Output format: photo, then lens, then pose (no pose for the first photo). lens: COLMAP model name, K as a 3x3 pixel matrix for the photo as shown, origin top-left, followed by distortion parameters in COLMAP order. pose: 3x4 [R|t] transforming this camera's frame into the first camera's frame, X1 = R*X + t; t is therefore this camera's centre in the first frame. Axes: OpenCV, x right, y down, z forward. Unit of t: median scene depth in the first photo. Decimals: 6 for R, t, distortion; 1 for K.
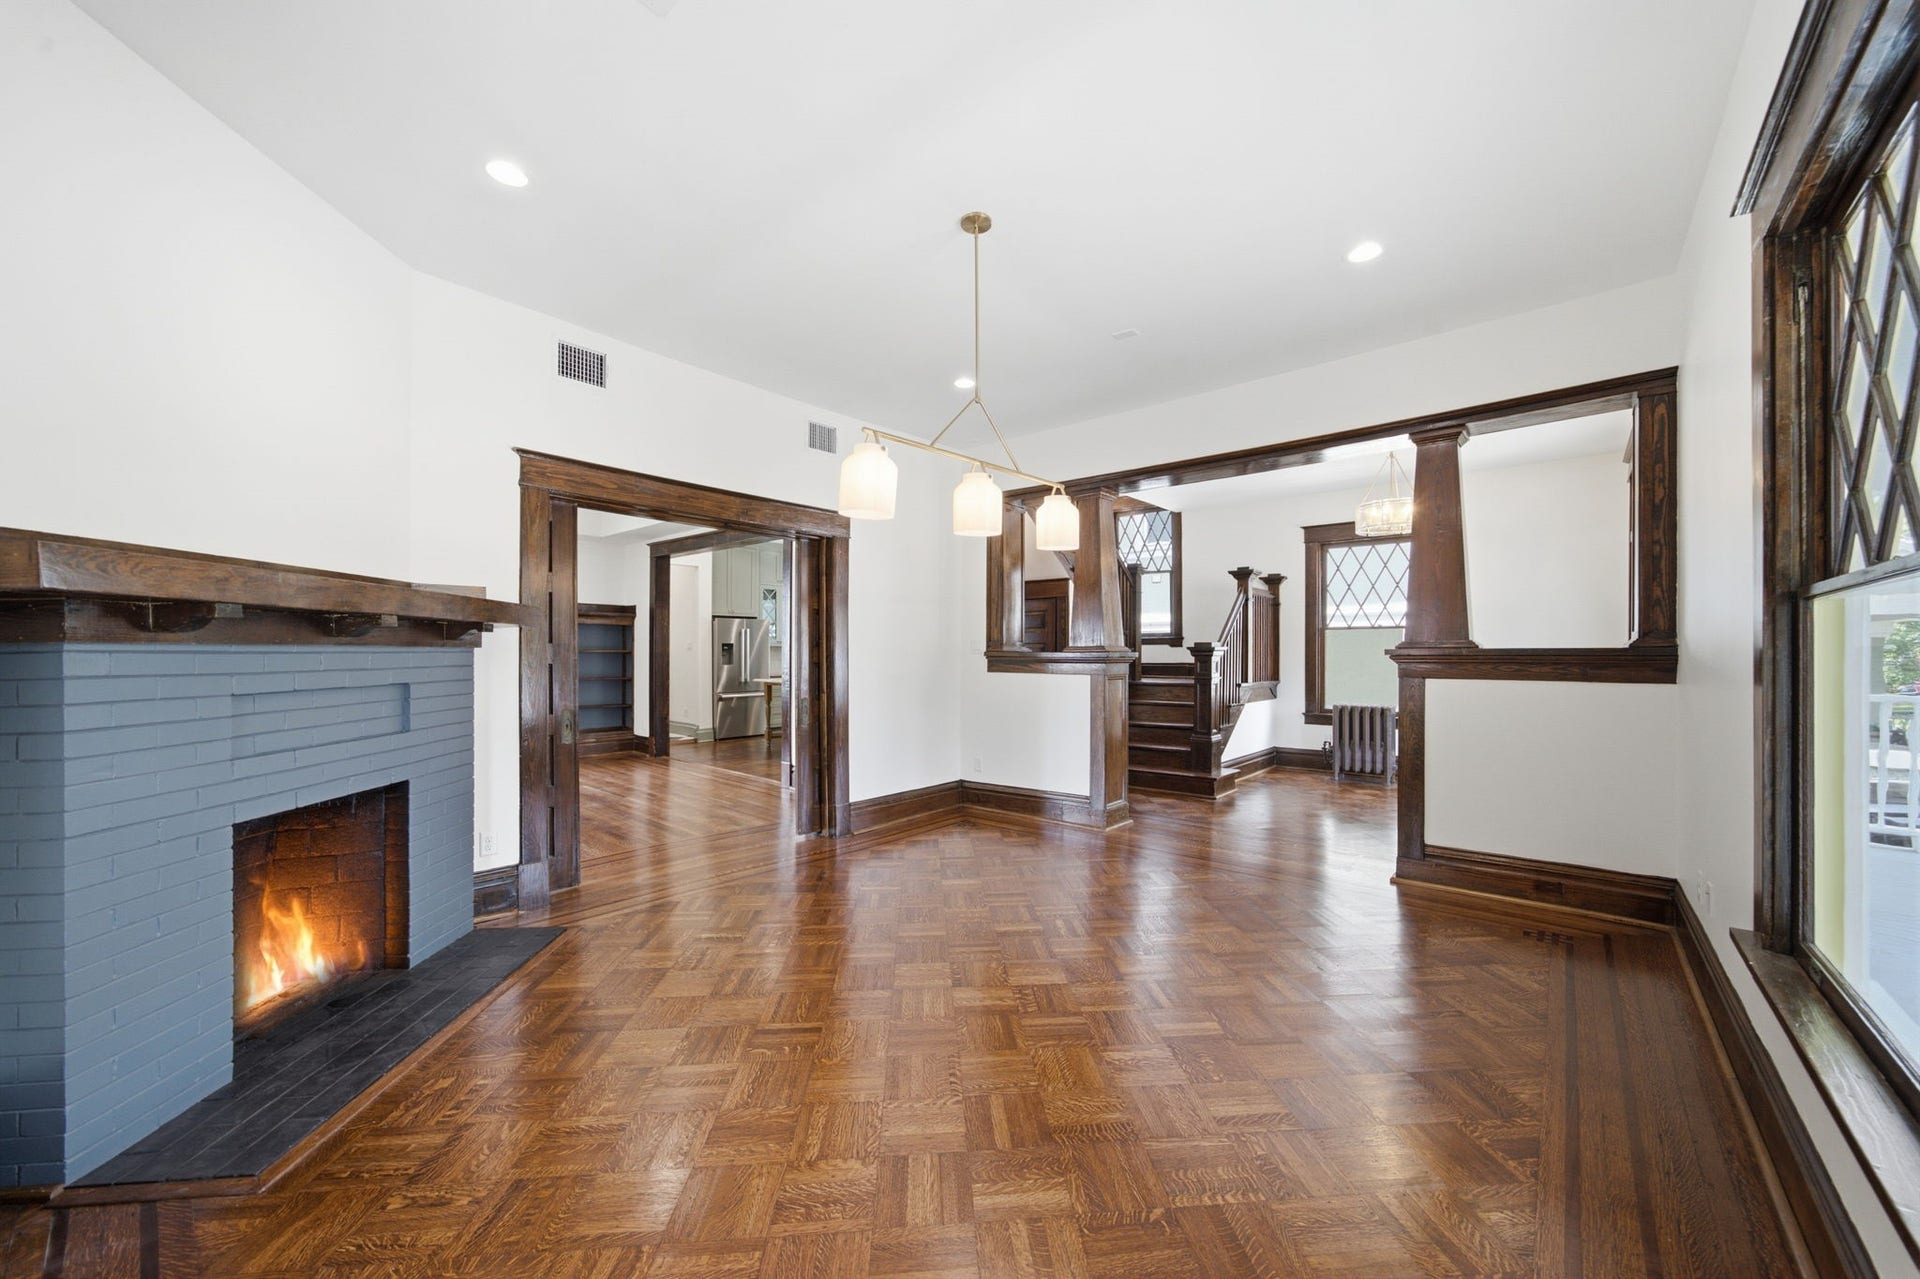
lens RADIAL K [[727.5, 0, 980.0], [0, 727.5, 647.9], [0, 0, 1]] dist [-0.003209, -0.000045]
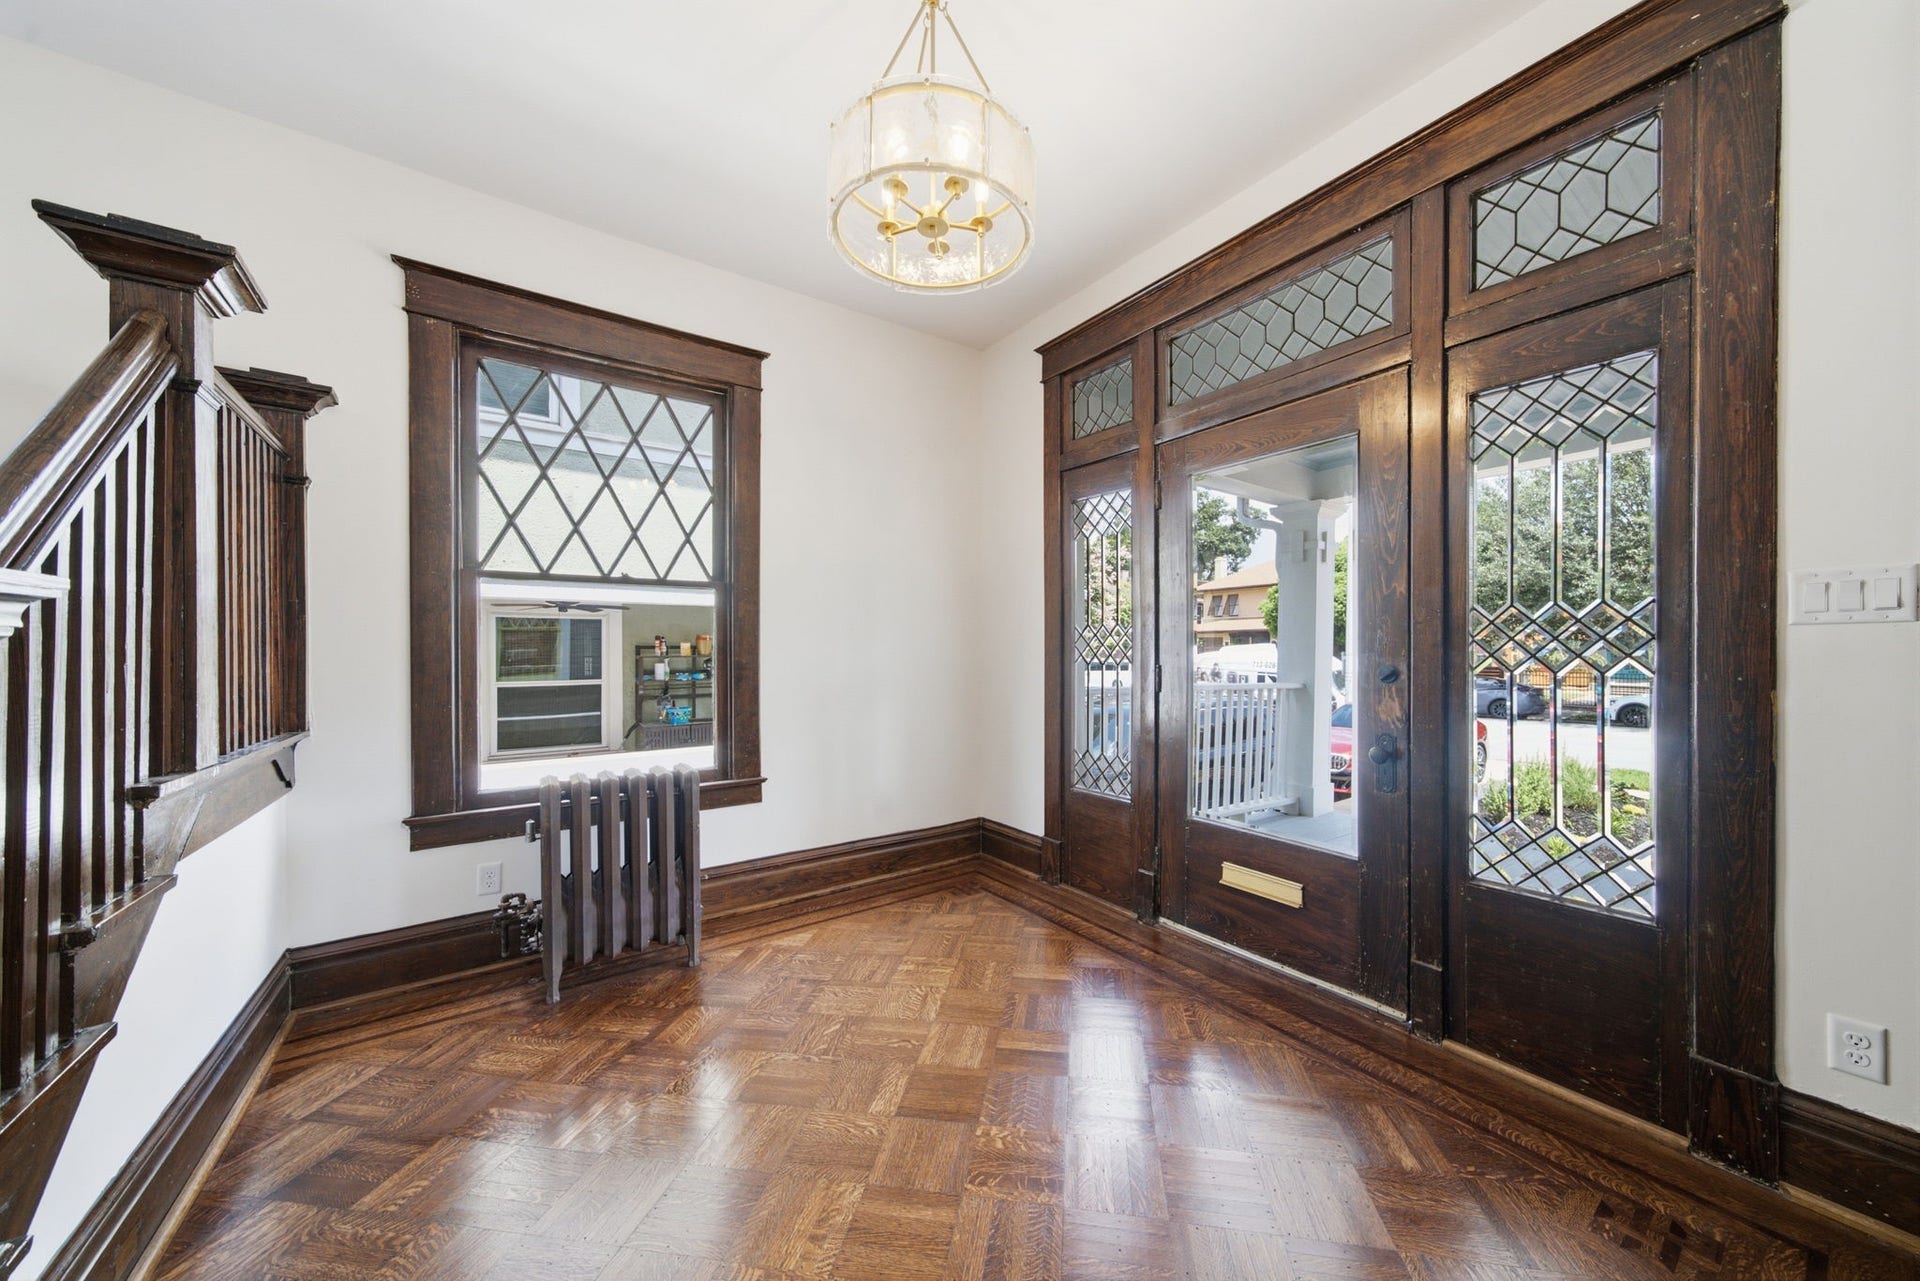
lens RADIAL K [[670.5, 0, 977.2], [0, 670.5, 651.0], [0, 0, 1]] dist [0.017001, 0.000274]
pose [[0.267167, -0.008987, 0.963608, 0.226008], [0.002695, 0.999960, 0.008579, 0.010873], [-0.963647, 0.000305, 0.267180, 0.699686]]
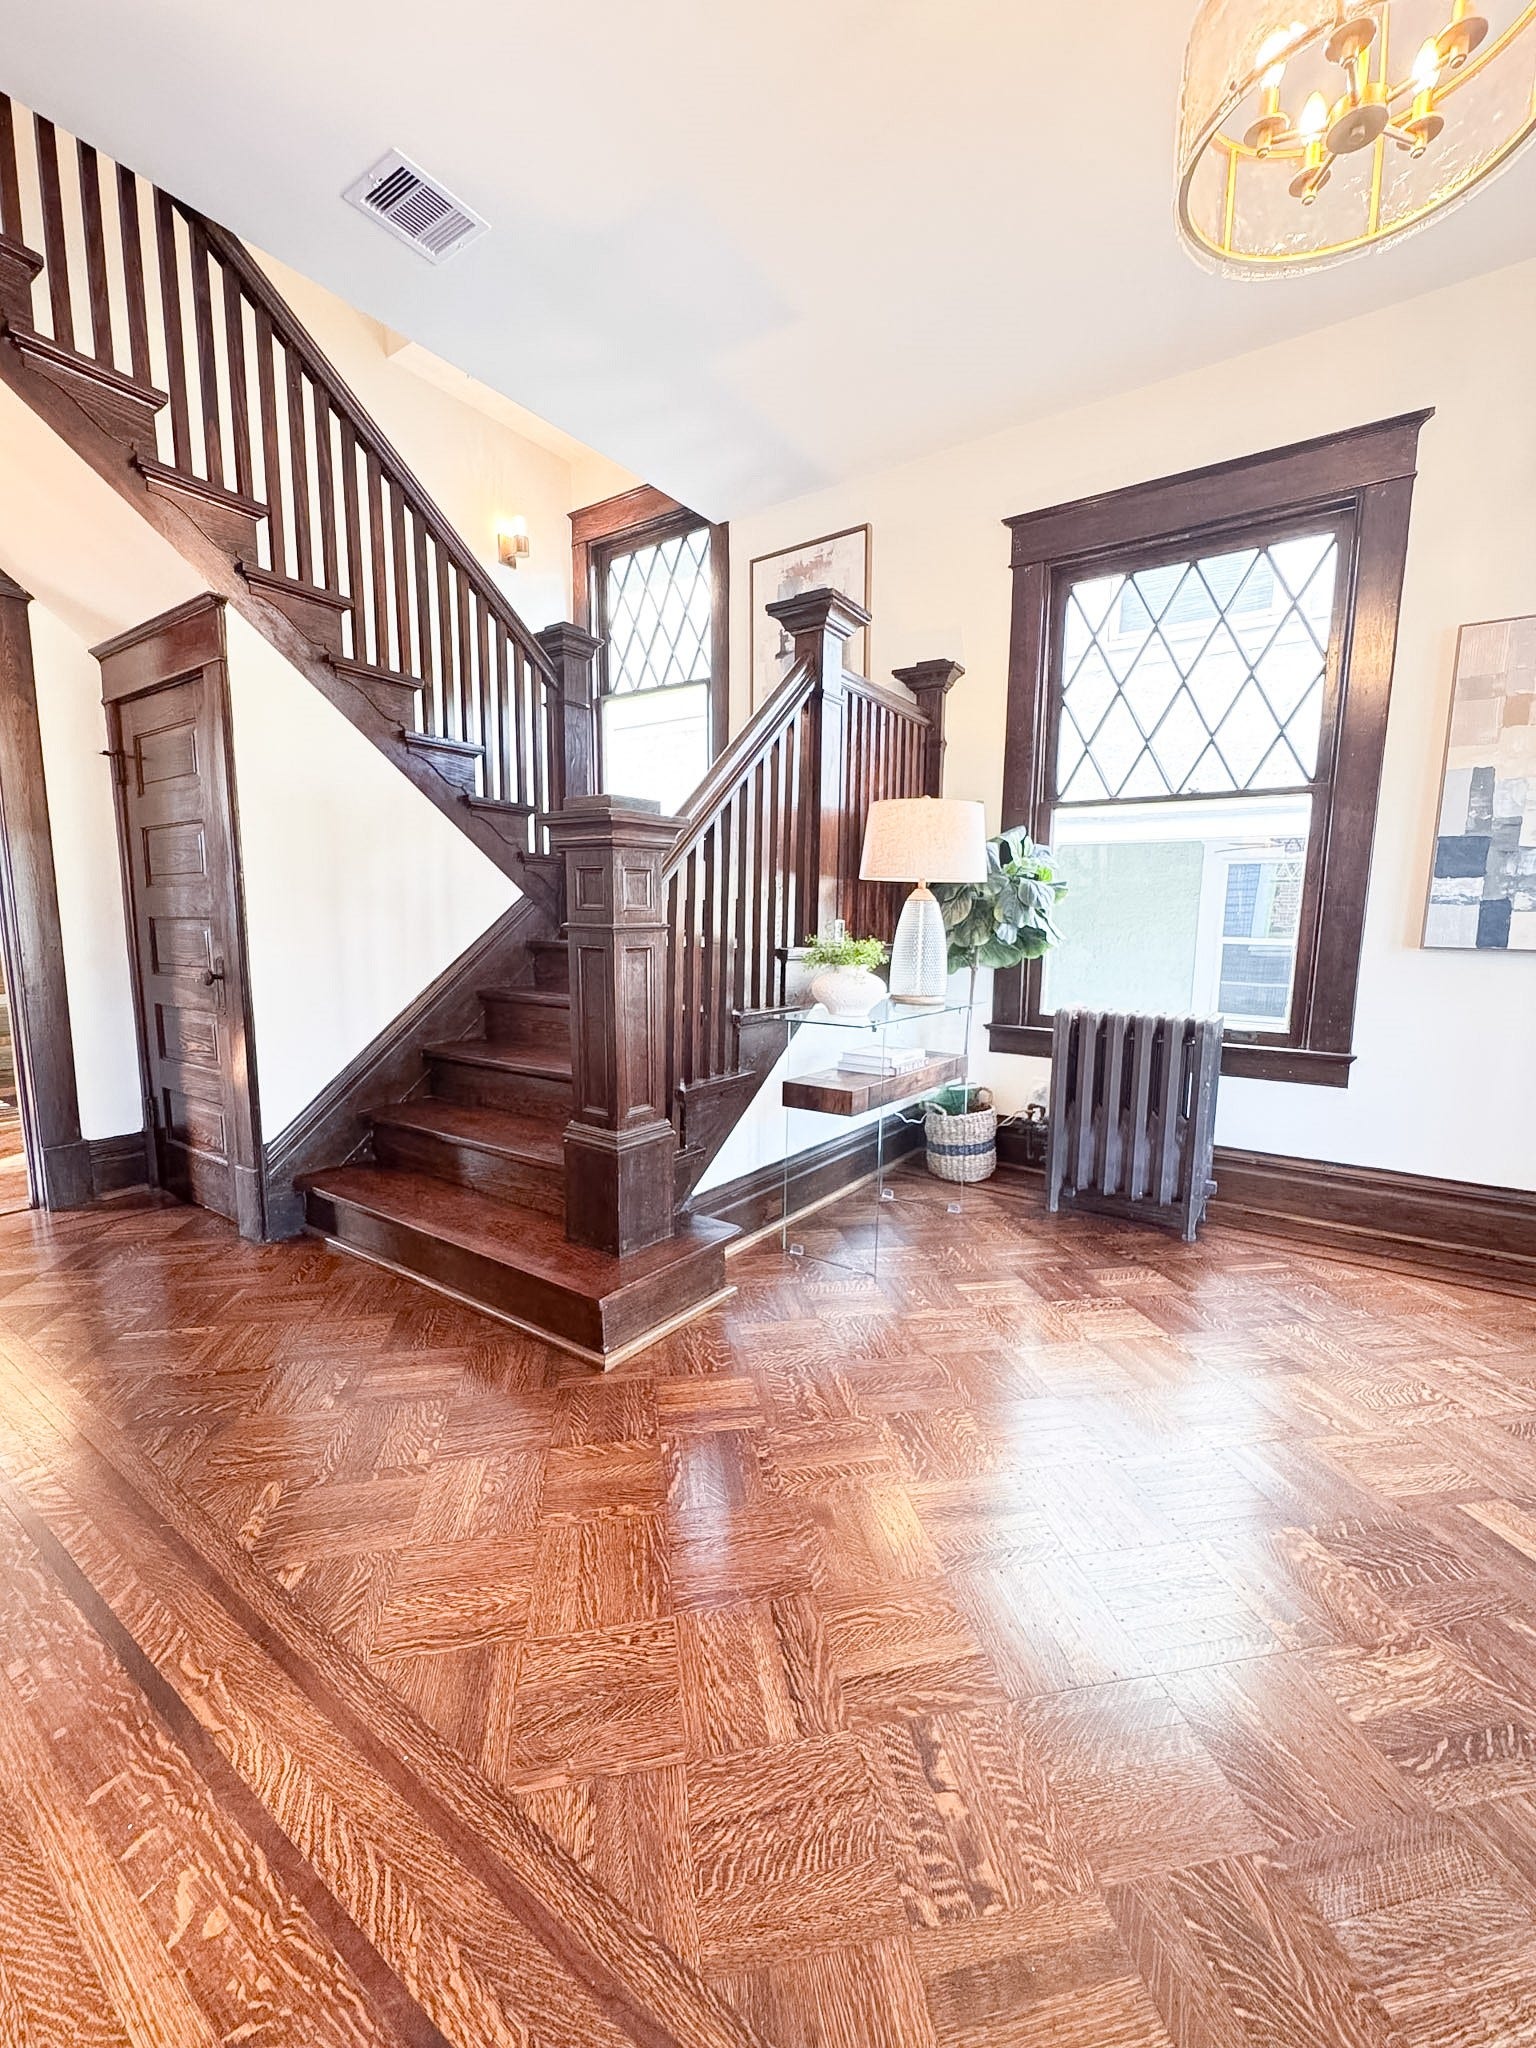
lens RADIAL K [[835.1, 0, 766.0], [0, 835.1, 1022.1], [0, 0, 1]] dist [0.002137, -0.000107]
pose [[0.997388, -0.004559, 0.072082, 0.307044], [-0.005273, 0.990747, 0.135618, 0.029135], [-0.072033, -0.135644, 0.988136, 0.589180]]
